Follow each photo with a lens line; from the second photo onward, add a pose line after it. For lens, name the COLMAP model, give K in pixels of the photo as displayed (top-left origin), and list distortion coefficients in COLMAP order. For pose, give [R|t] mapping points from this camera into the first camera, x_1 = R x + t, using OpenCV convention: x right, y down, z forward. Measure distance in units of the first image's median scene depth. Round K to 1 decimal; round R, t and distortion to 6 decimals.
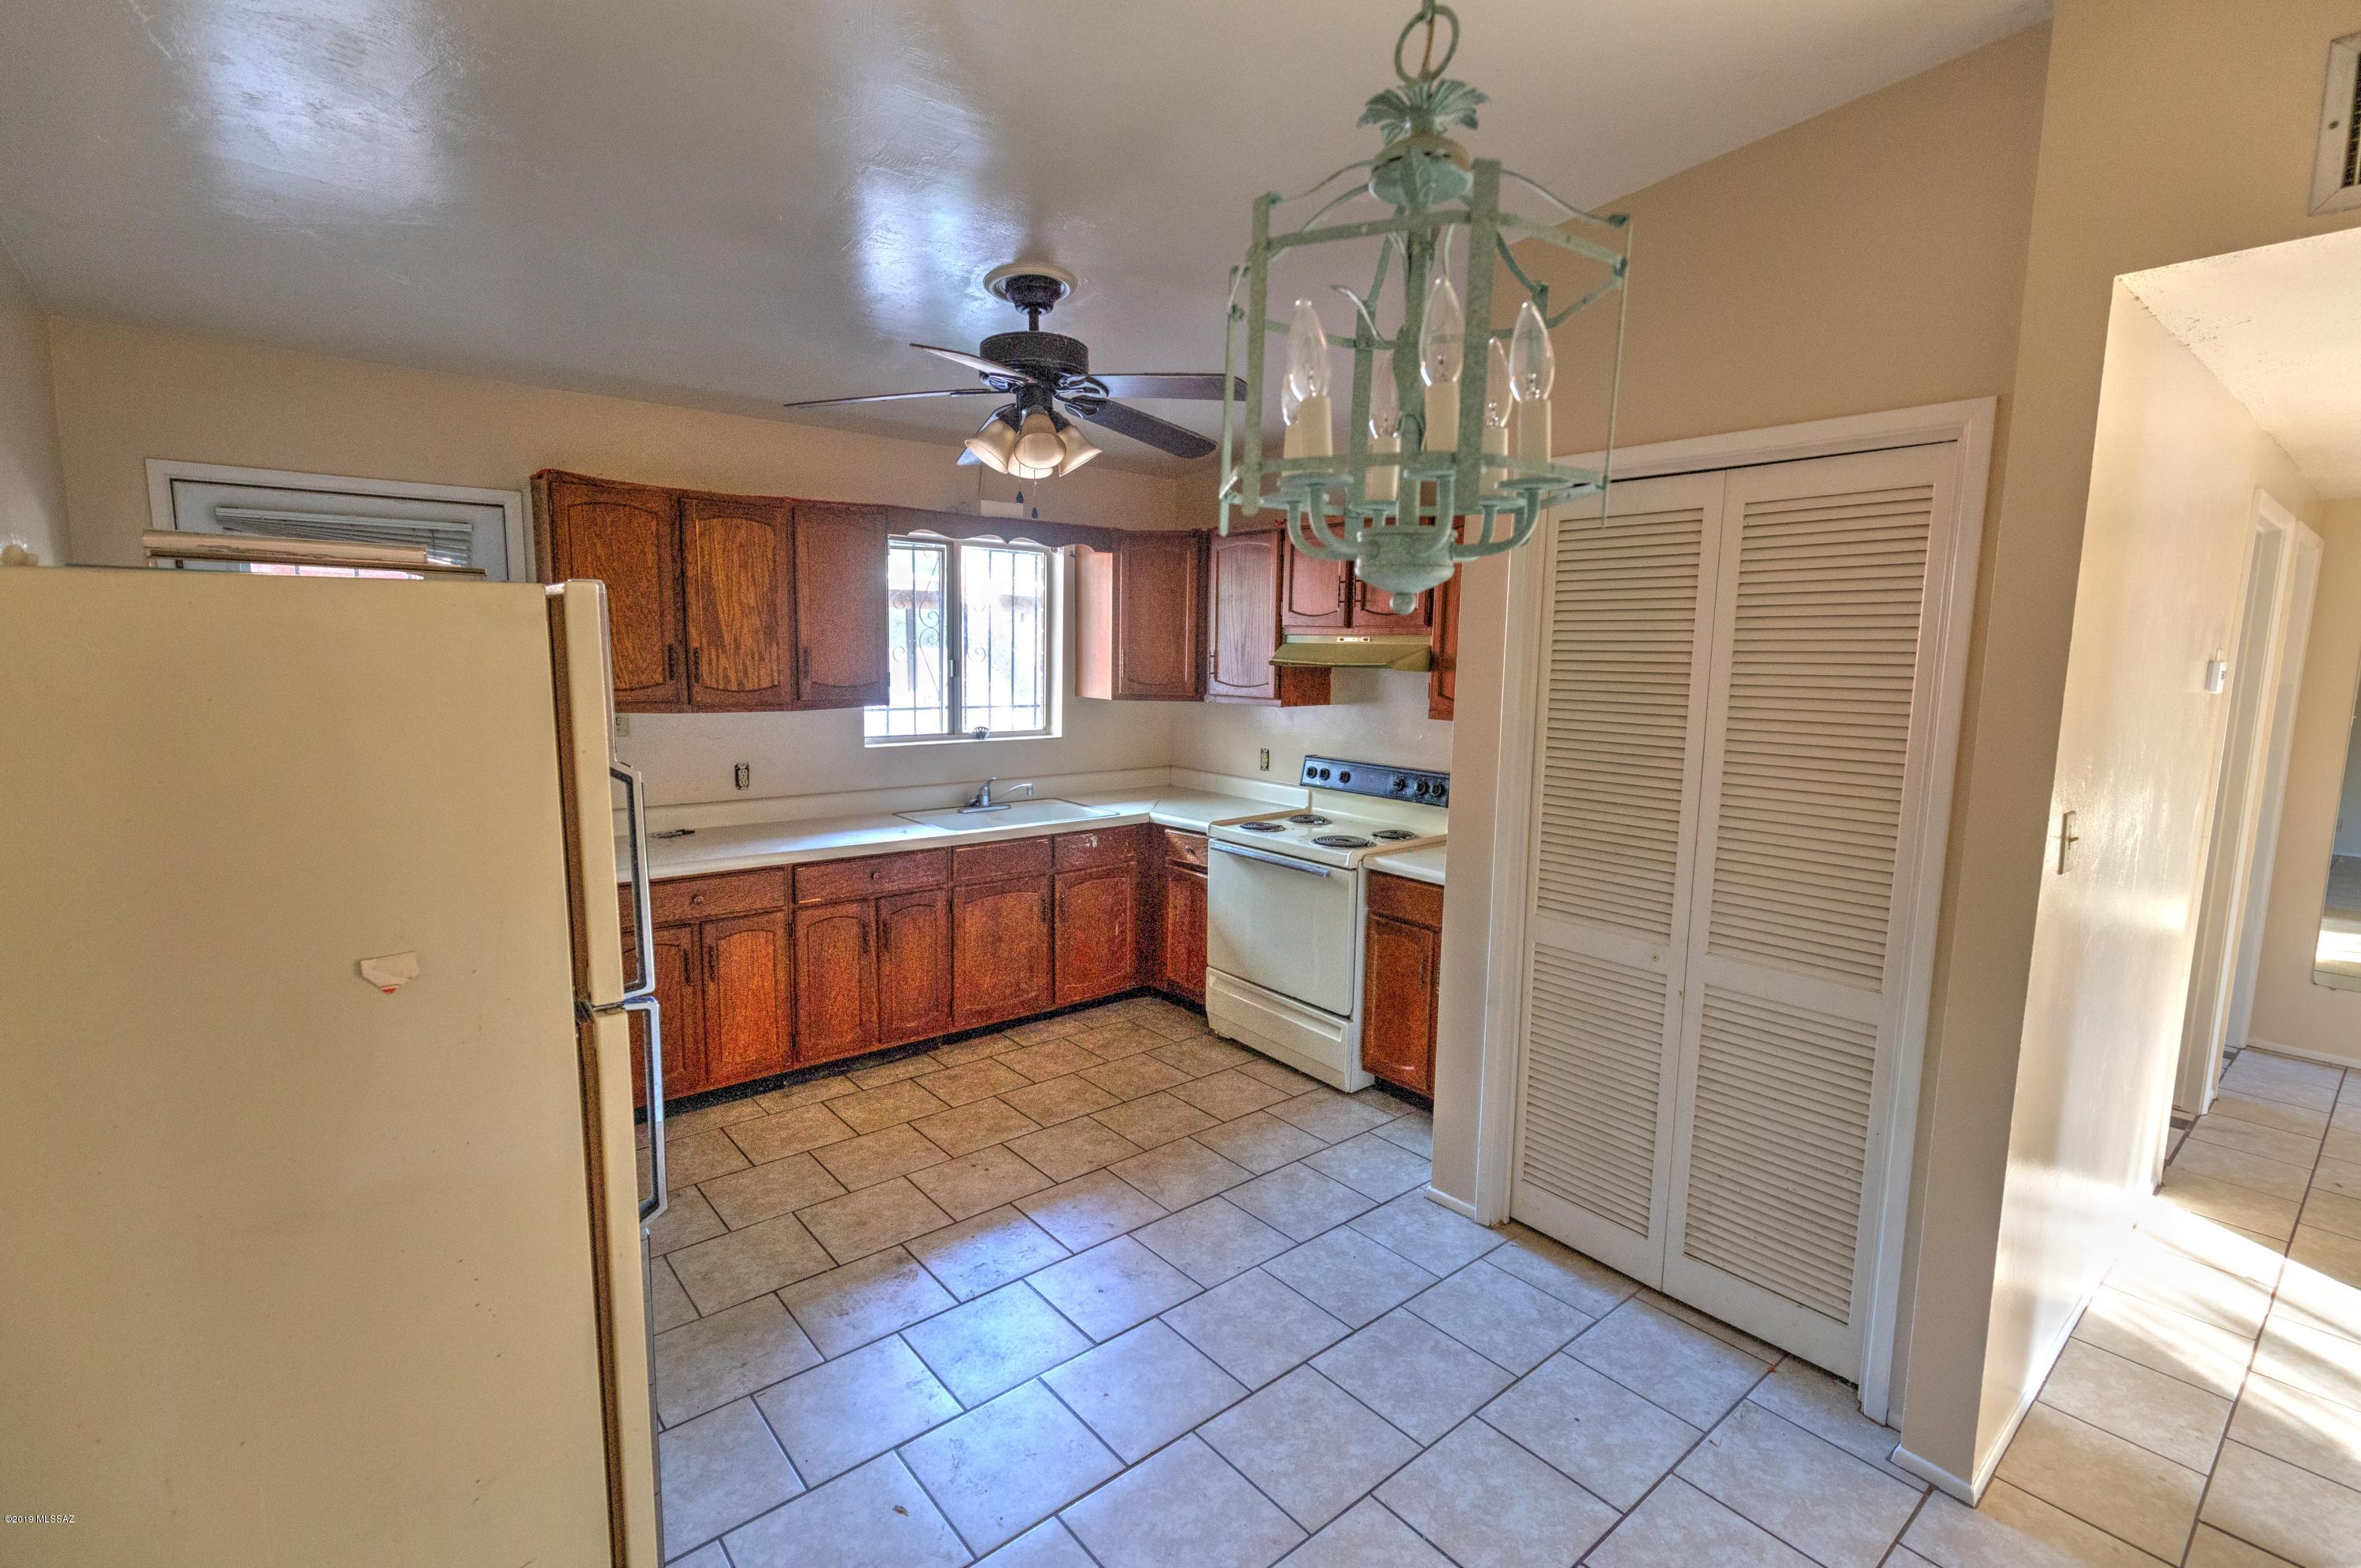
lens RADIAL K [[1065.8, 0, 1174.4], [0, 1065.8, 780.2], [0, 0, 1]] dist [0.004260, 0.000051]
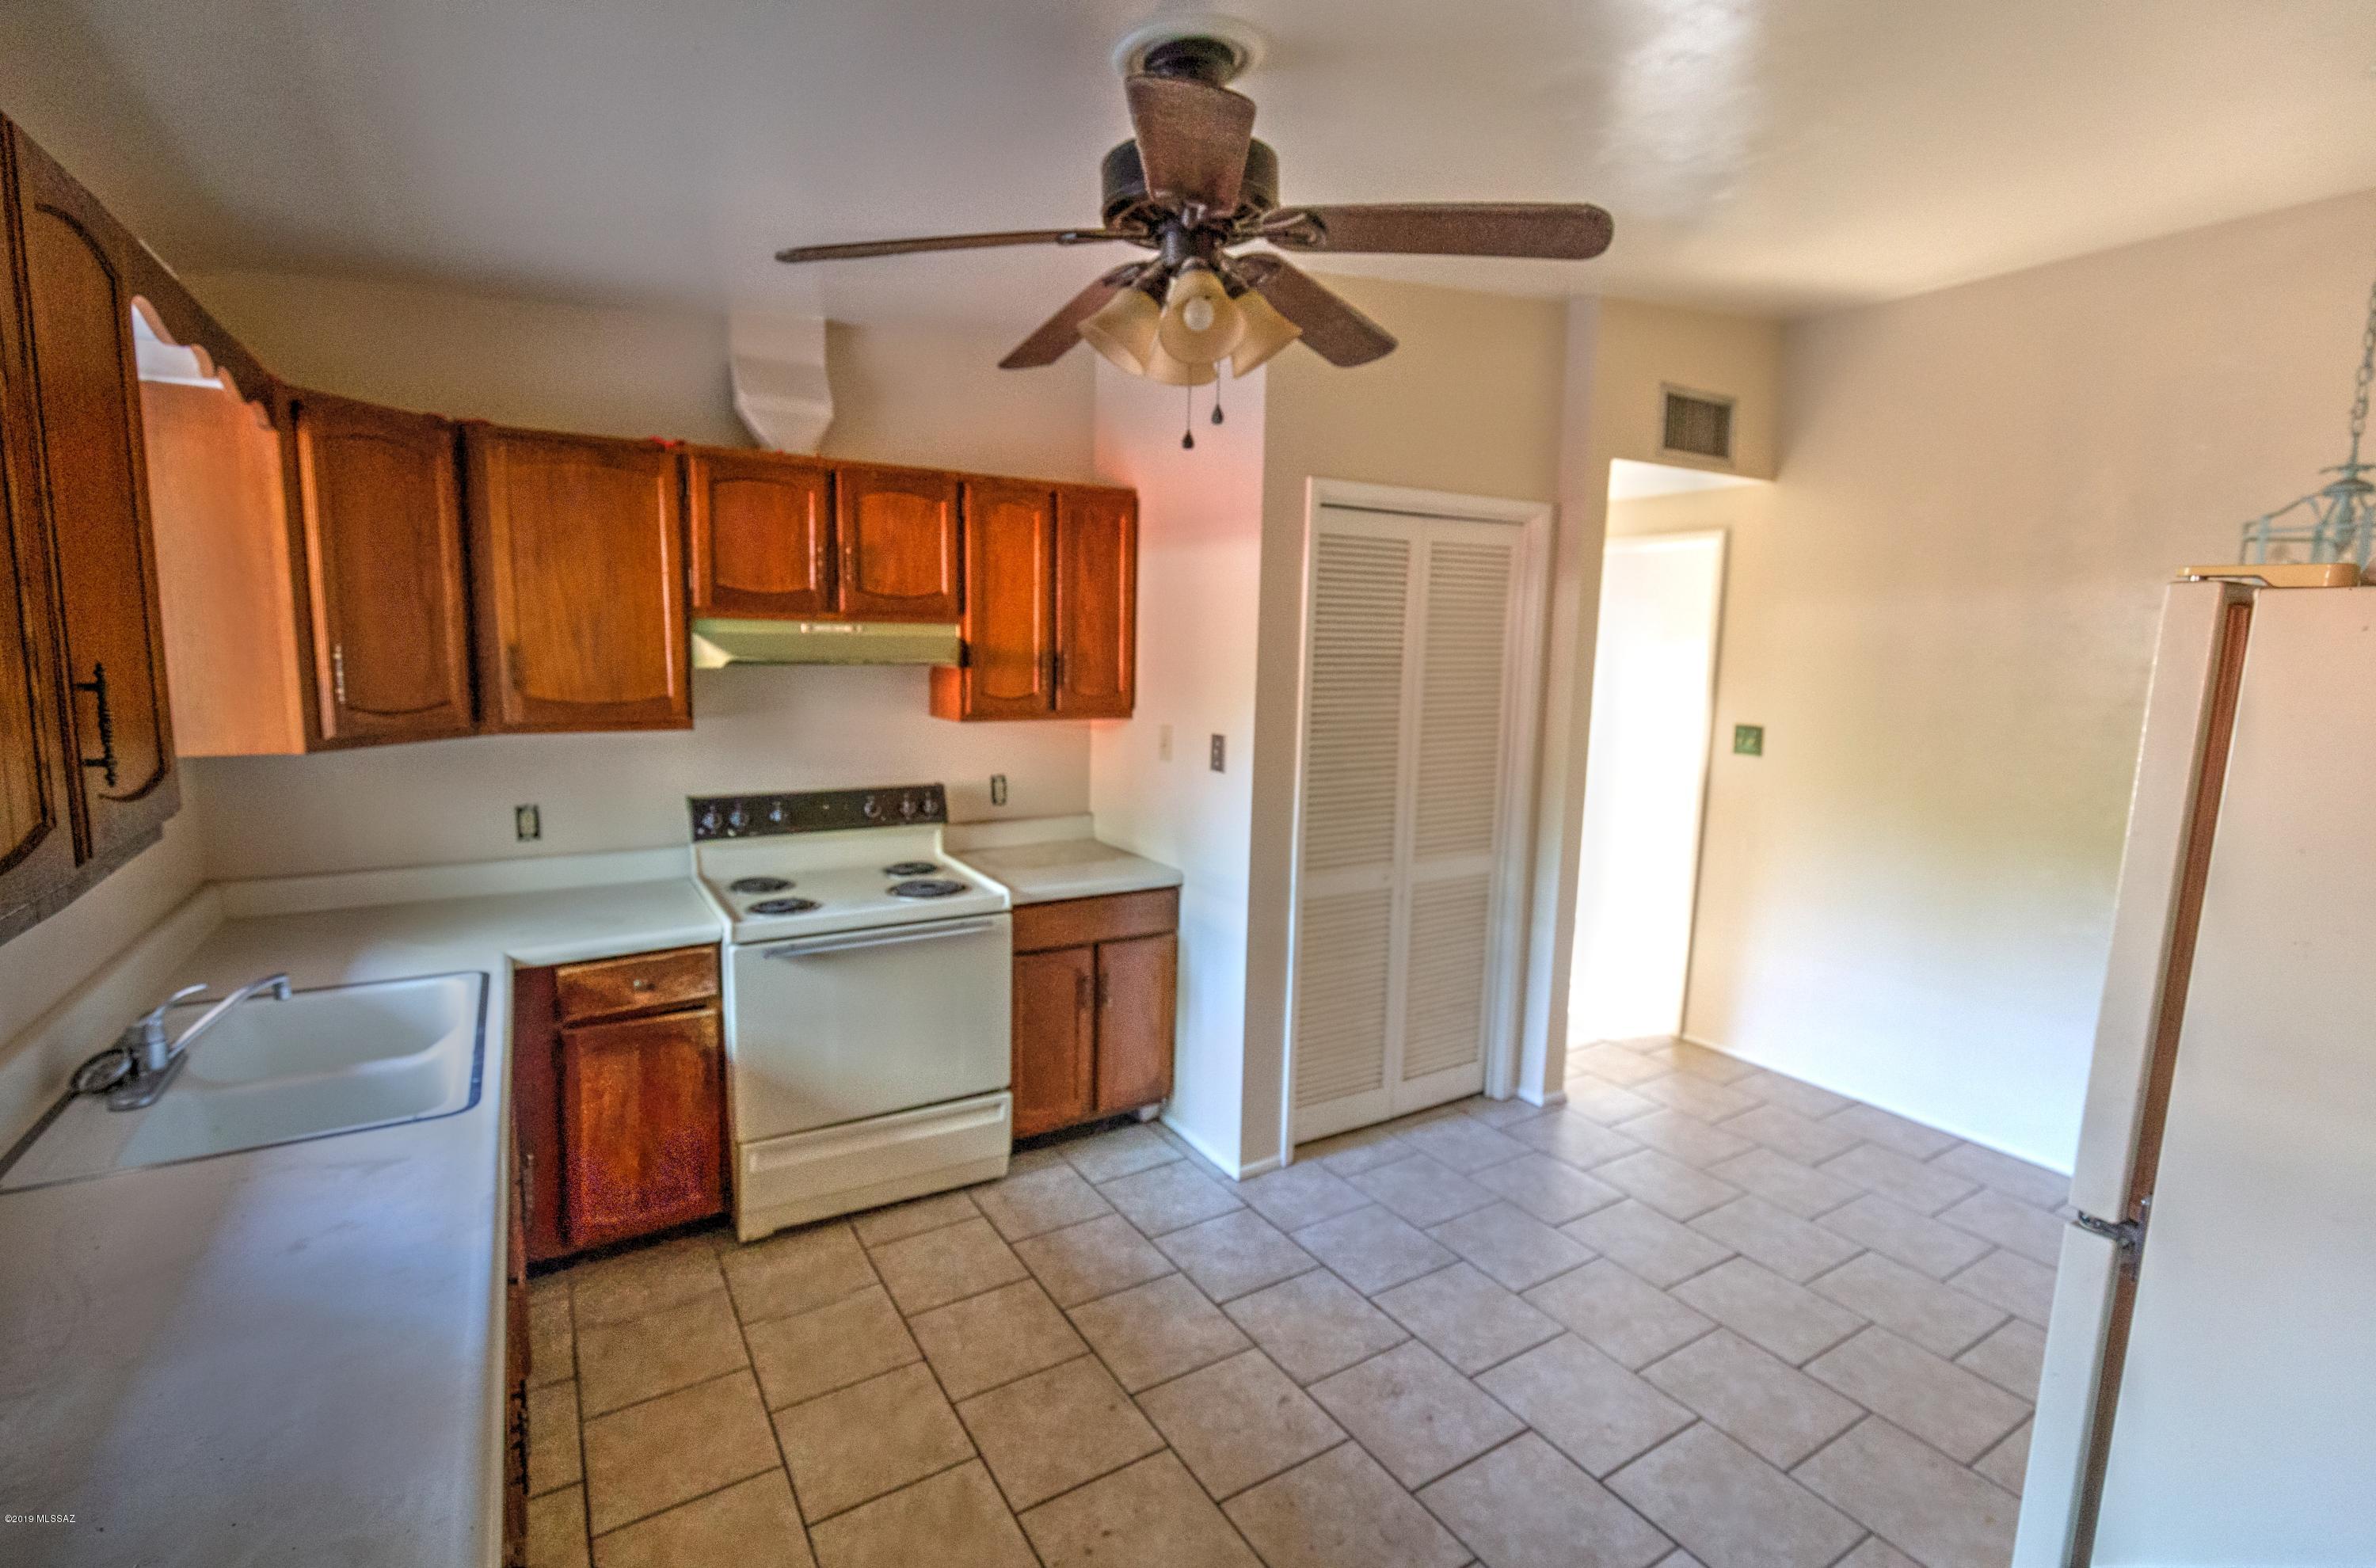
lens RADIAL K [[1072.7, 0, 1179.9], [0, 1072.7, 785.5], [0, 0, 1]] dist [0.004260, 0.000051]
pose [[0.135862, -0.149828, 0.979333, -0.620097], [0.108773, 0.984779, 0.135572, -0.110925], [-0.984739, 0.088106, 0.150091, 0.739777]]
